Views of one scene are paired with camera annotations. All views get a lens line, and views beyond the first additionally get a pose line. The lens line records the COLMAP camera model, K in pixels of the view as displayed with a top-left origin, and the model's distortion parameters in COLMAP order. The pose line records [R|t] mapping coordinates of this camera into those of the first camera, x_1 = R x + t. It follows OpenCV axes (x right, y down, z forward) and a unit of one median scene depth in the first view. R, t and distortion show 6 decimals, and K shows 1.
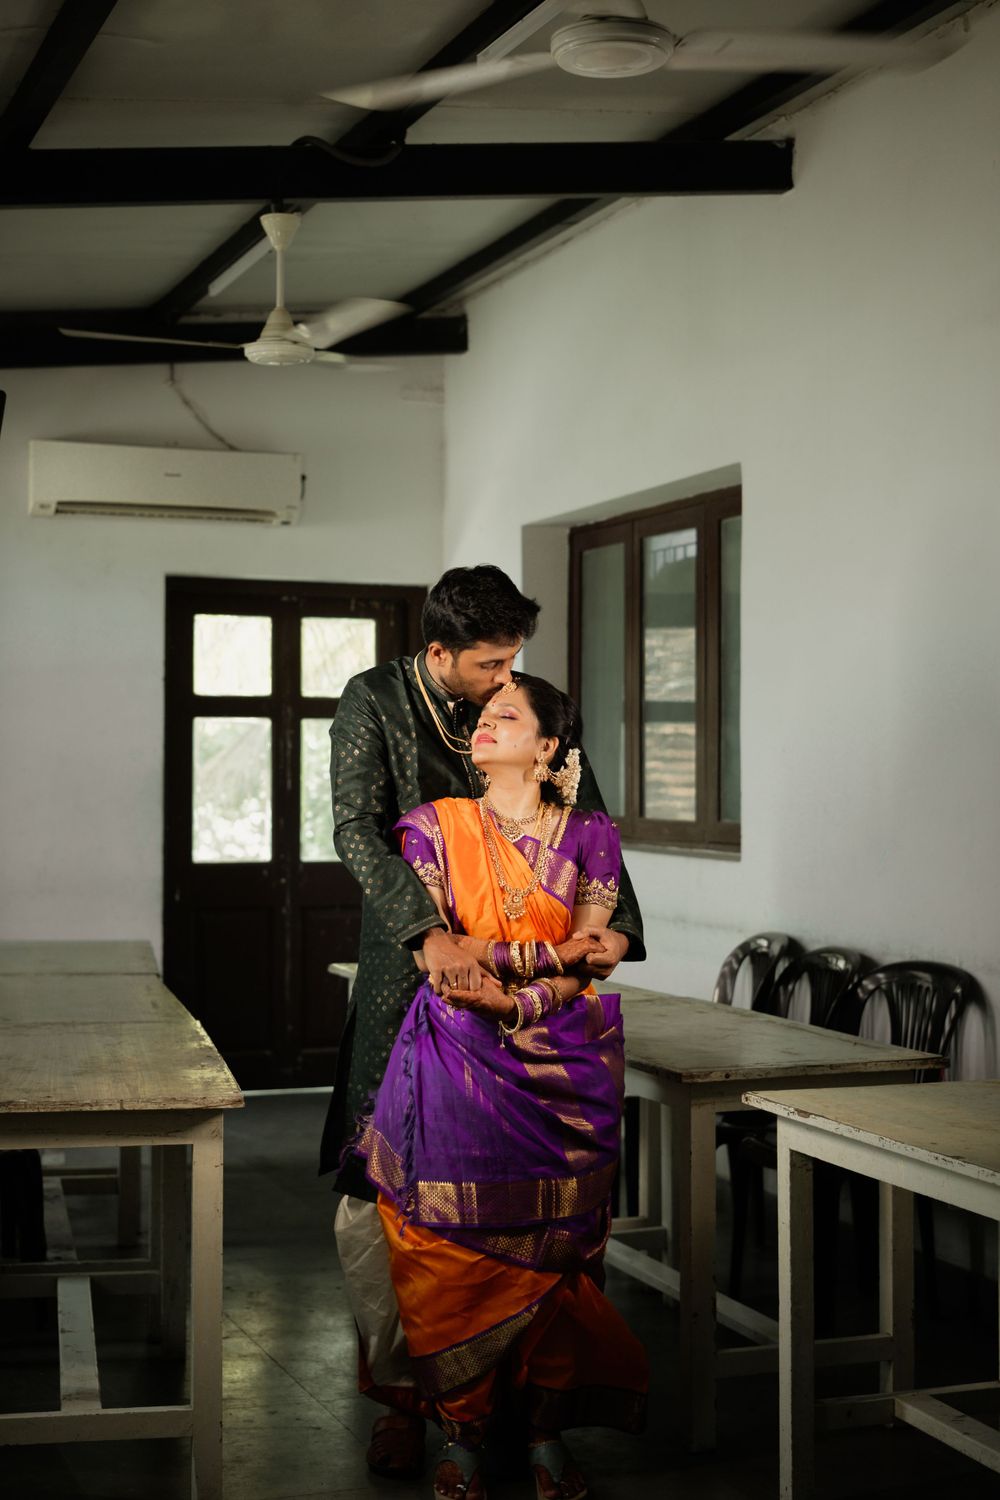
lens RADIAL K [[2325.5, 0, 498.7], [0, 2325.5, 707.8], [0, 0, 1]] dist [-0.002378, -0.074559]
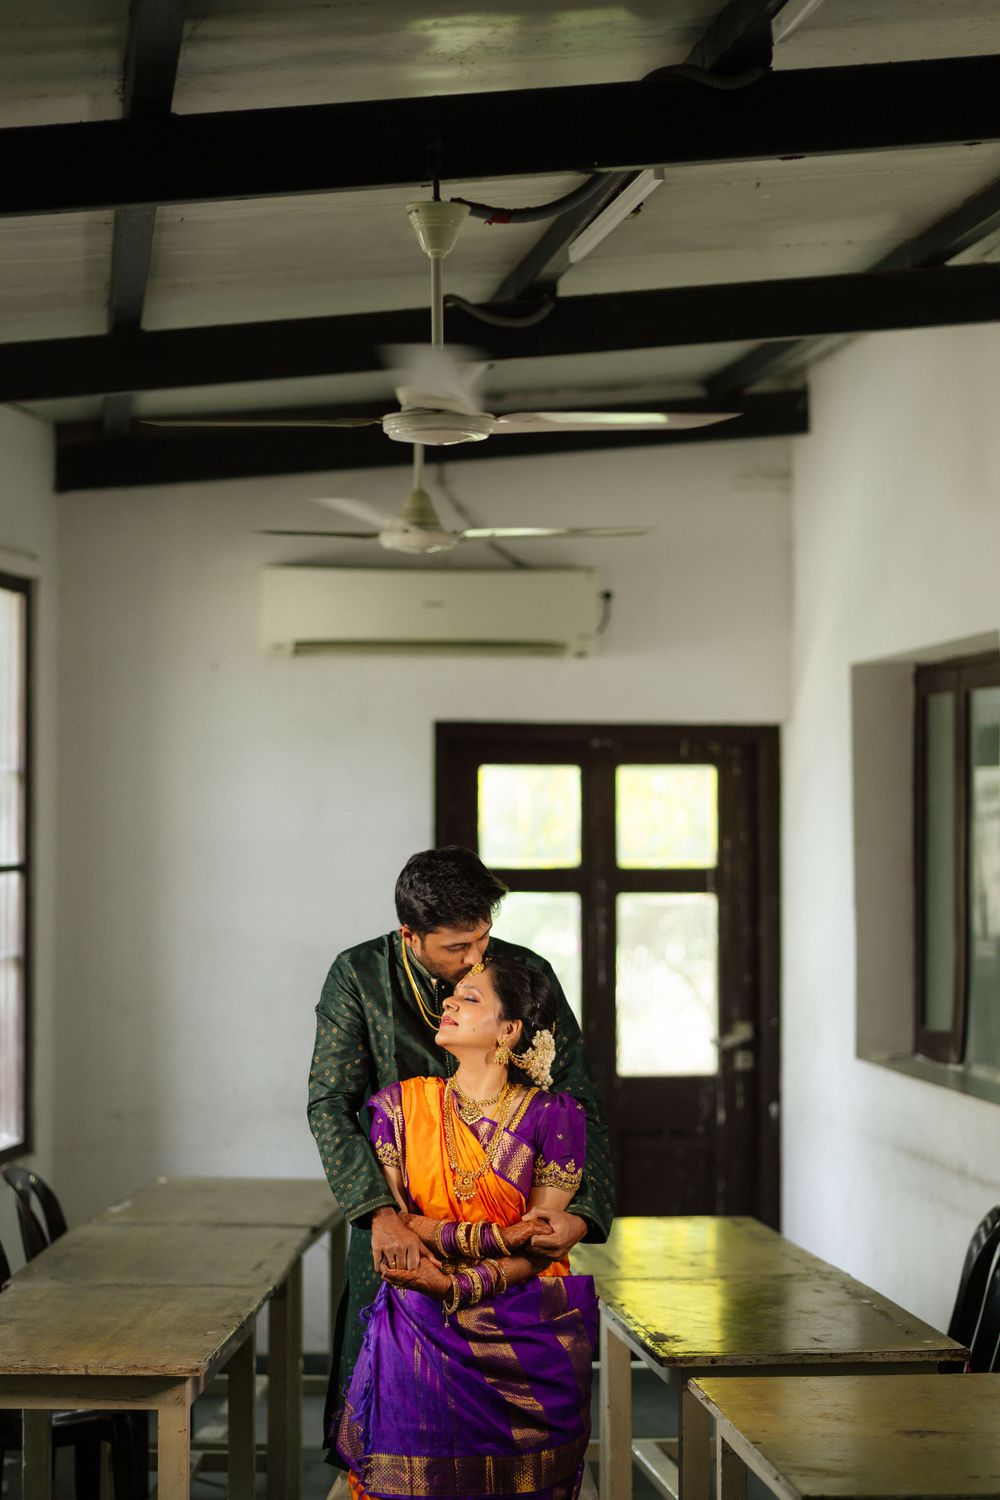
lens RADIAL K [[3814.9, 0, 500.0], [0, 3814.9, 750.0], [0, 0, 1]] dist [0.017693, 0.984387]
pose [[0.972543, -0.004405, -0.232680, 0.407942], [0.005201, 0.999983, 0.002808, -0.110636], [0.232663, -0.003941, 0.972549, -0.621726]]
